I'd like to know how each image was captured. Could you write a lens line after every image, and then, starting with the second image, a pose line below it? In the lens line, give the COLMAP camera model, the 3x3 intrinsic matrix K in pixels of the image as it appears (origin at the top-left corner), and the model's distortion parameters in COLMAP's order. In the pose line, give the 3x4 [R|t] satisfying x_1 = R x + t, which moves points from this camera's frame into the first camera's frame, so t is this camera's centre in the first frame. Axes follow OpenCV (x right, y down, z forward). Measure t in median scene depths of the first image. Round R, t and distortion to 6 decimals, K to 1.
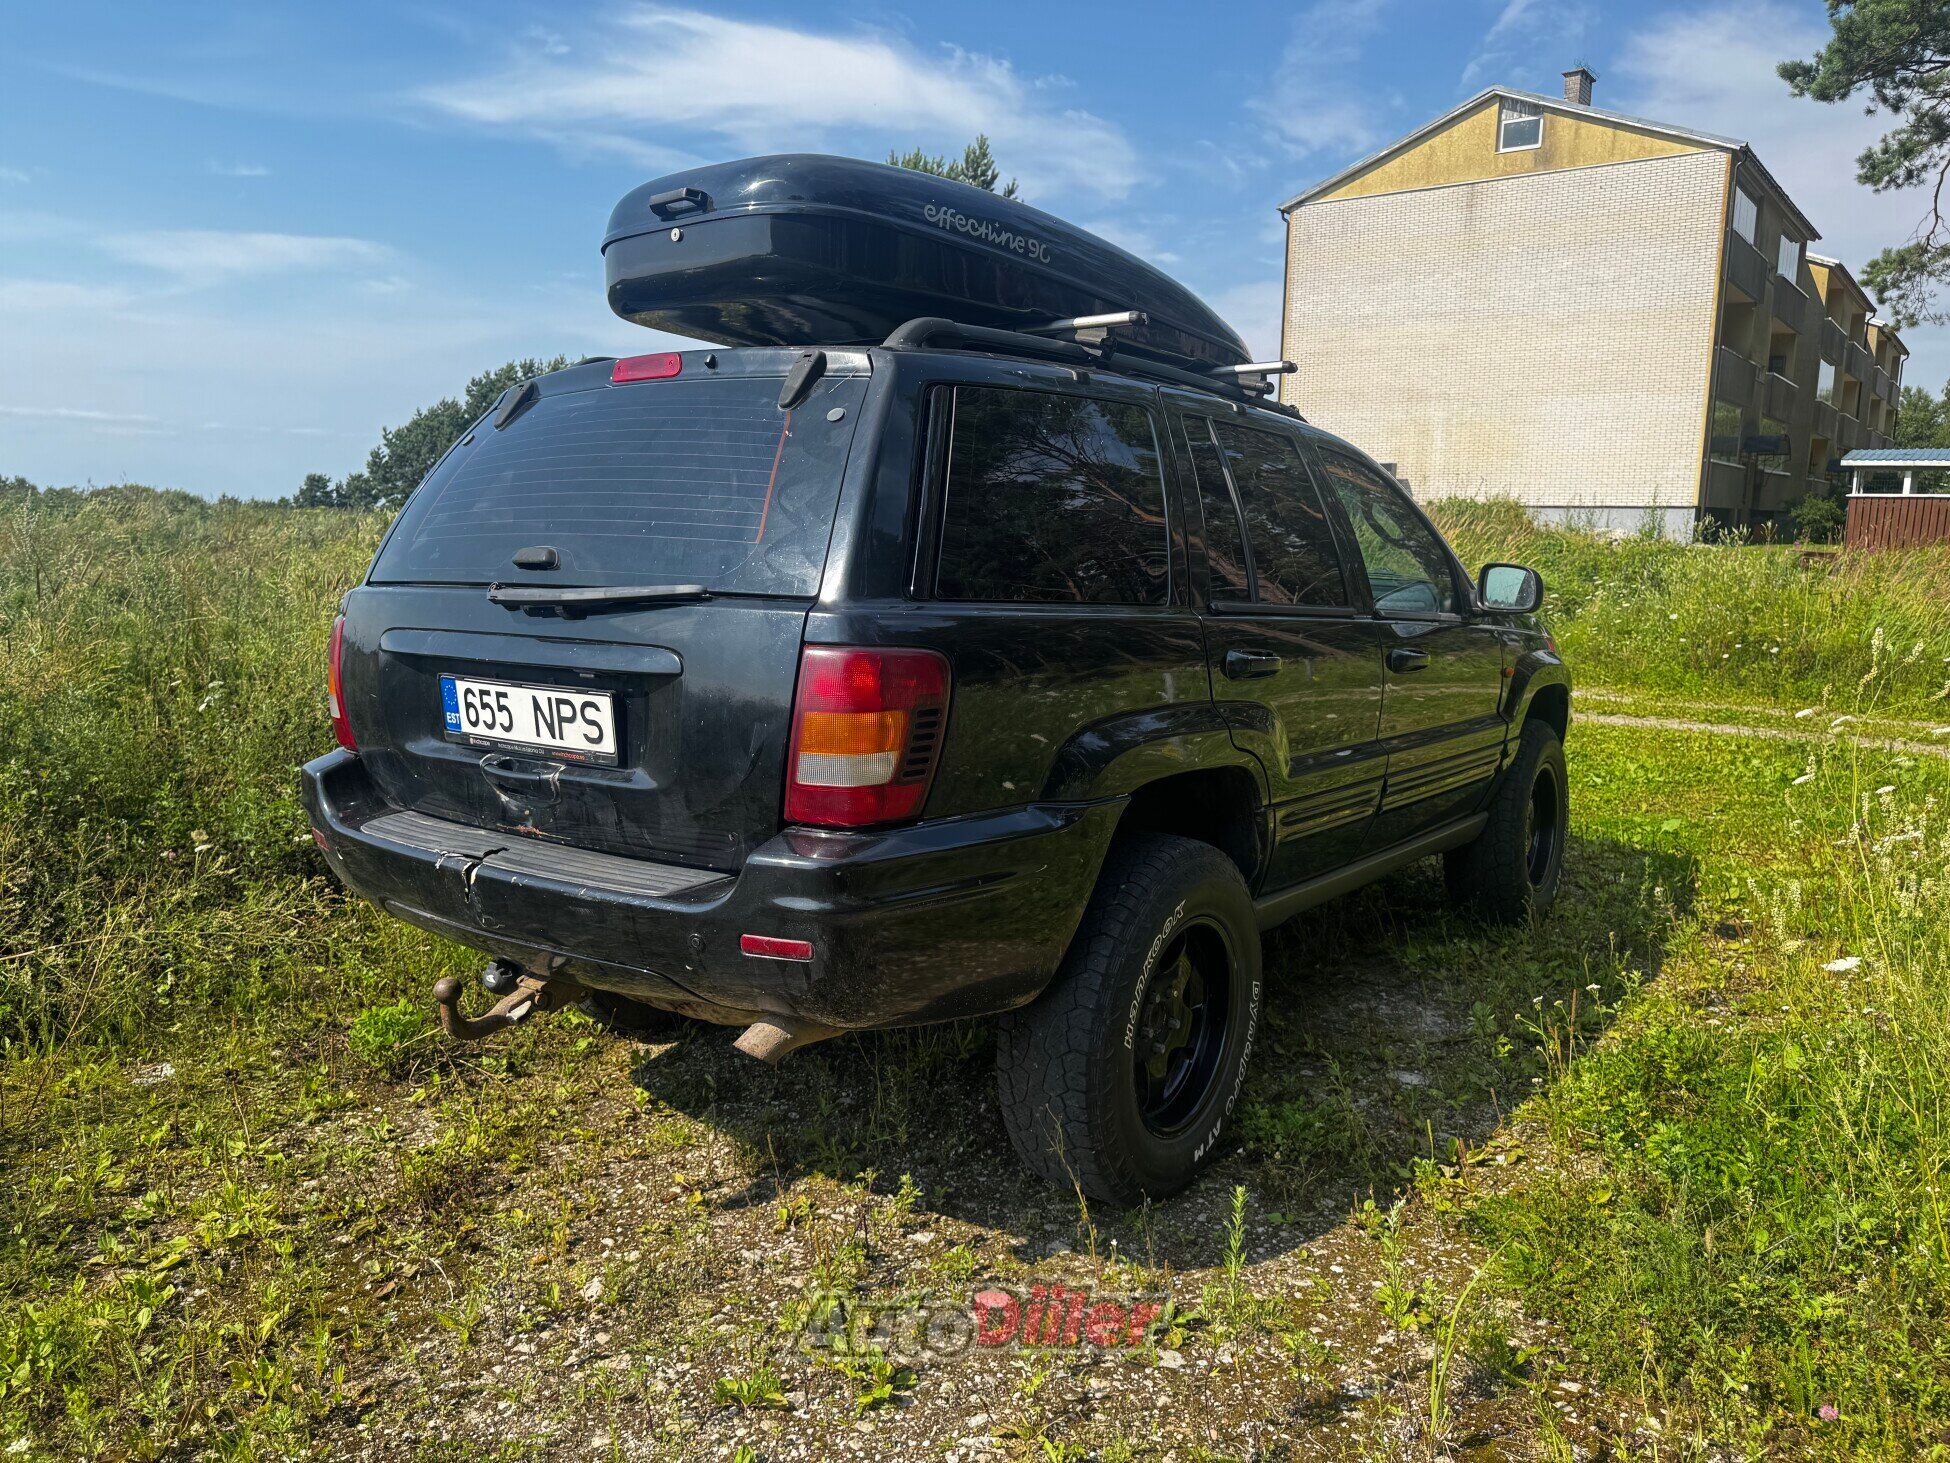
lens RADIAL K [[1464.1, 0, 975.0], [0, 1464.1, 731.5], [0, 0, 1]] dist [0.000235, 0.001153]
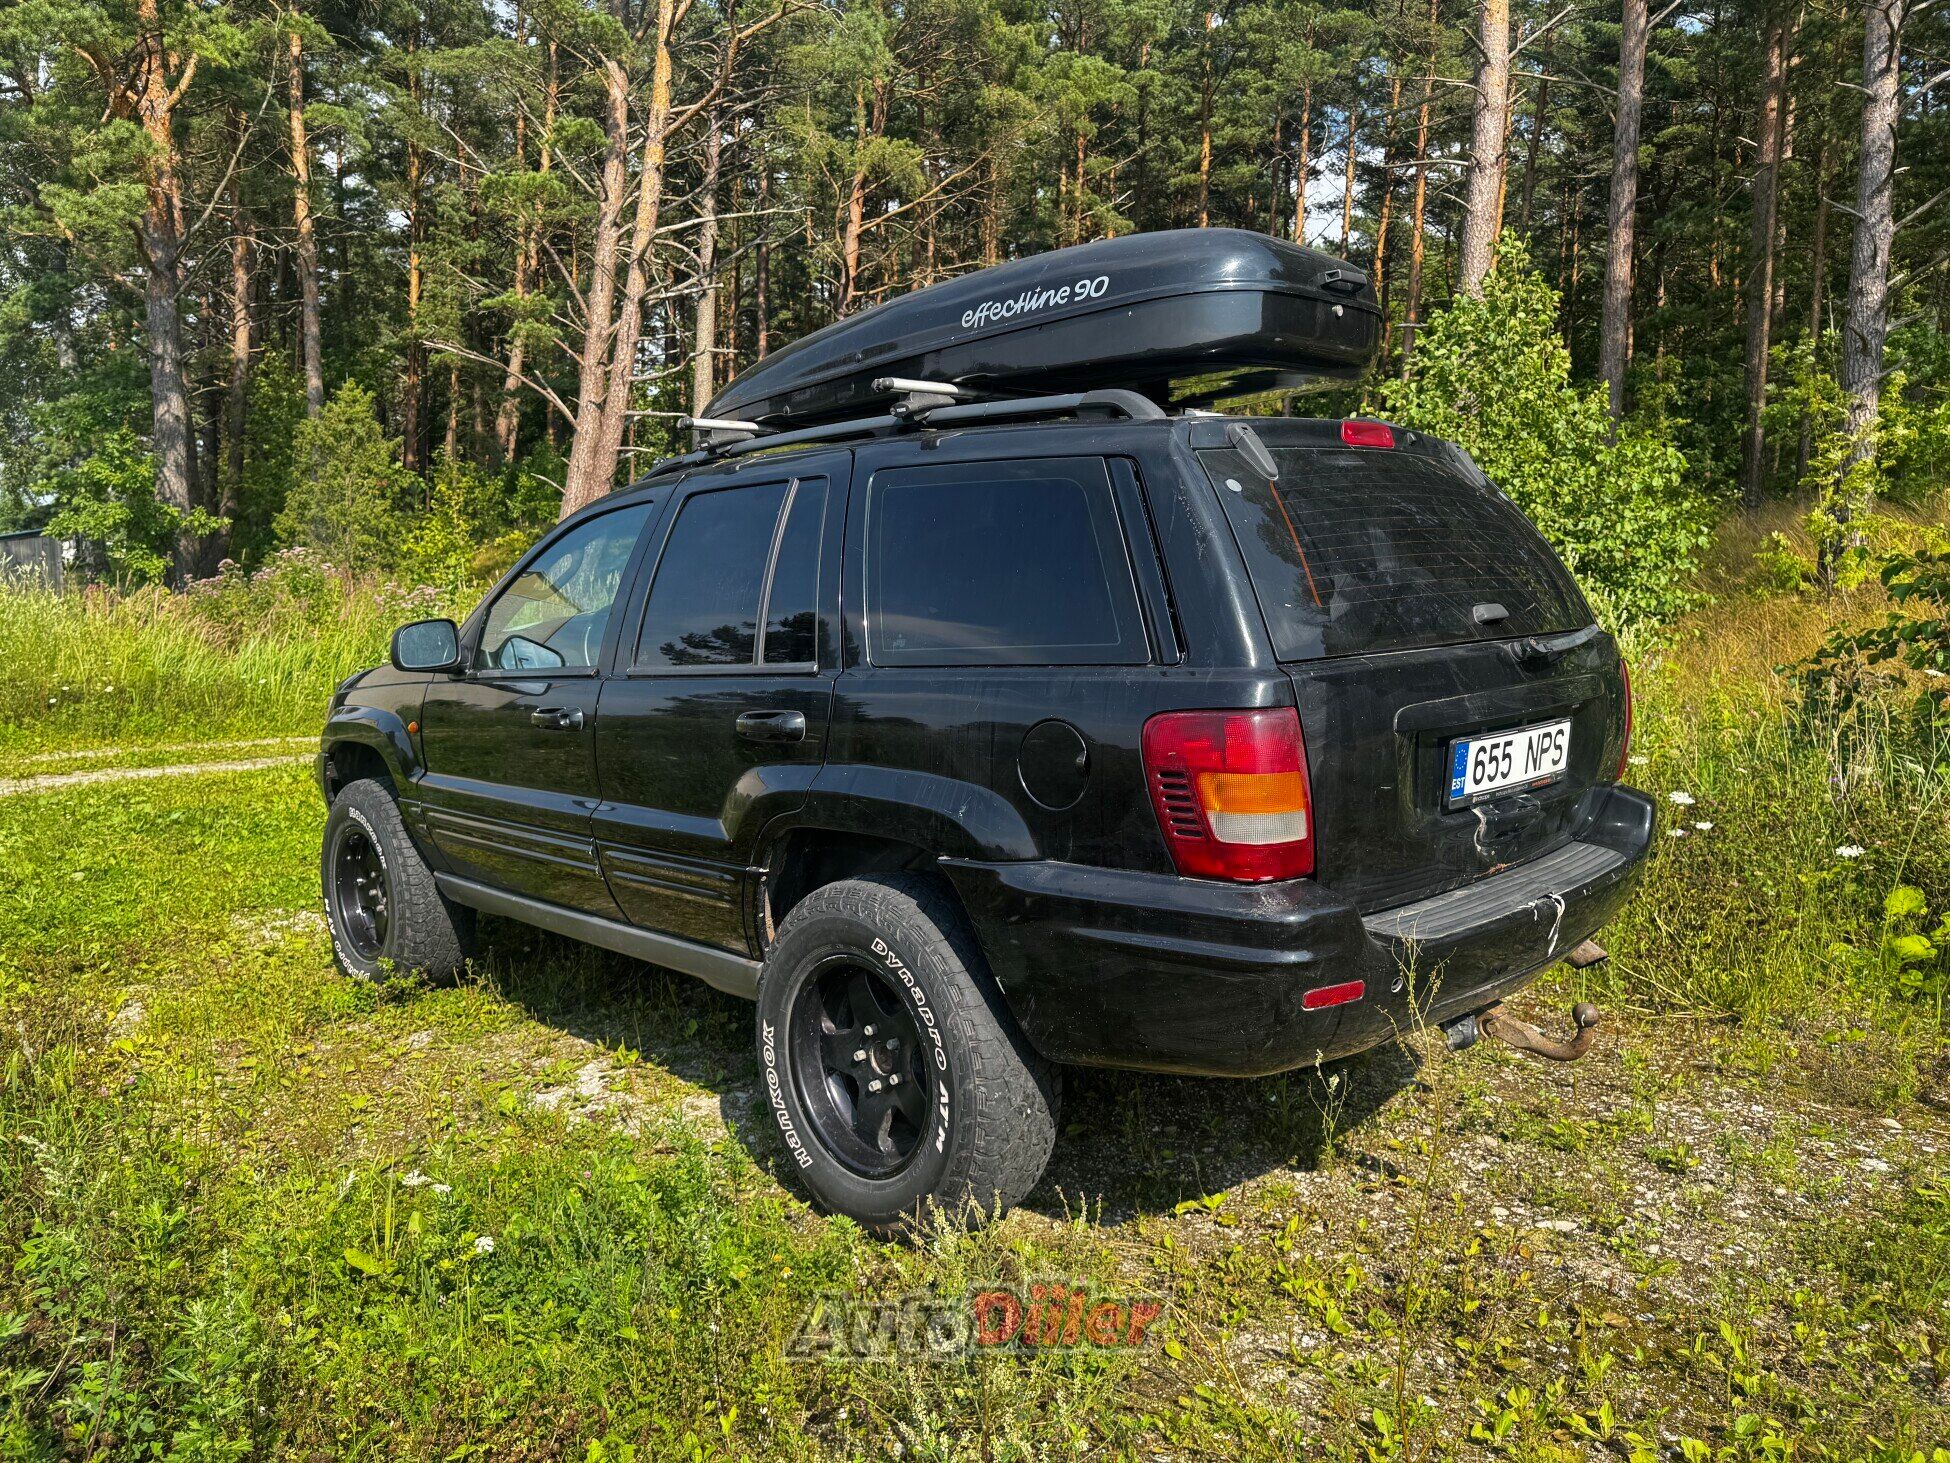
lens RADIAL K [[1464.1, 0, 975.0], [0, 1464.1, 731.5], [0, 0, 1]] dist [0.000235, 0.001153]
pose [[0.114073, -0.124345, 0.985660, -1.372977], [0.131359, 0.985313, 0.109099, -0.194476], [-0.984750, 0.117030, 0.128731, 1.216545]]
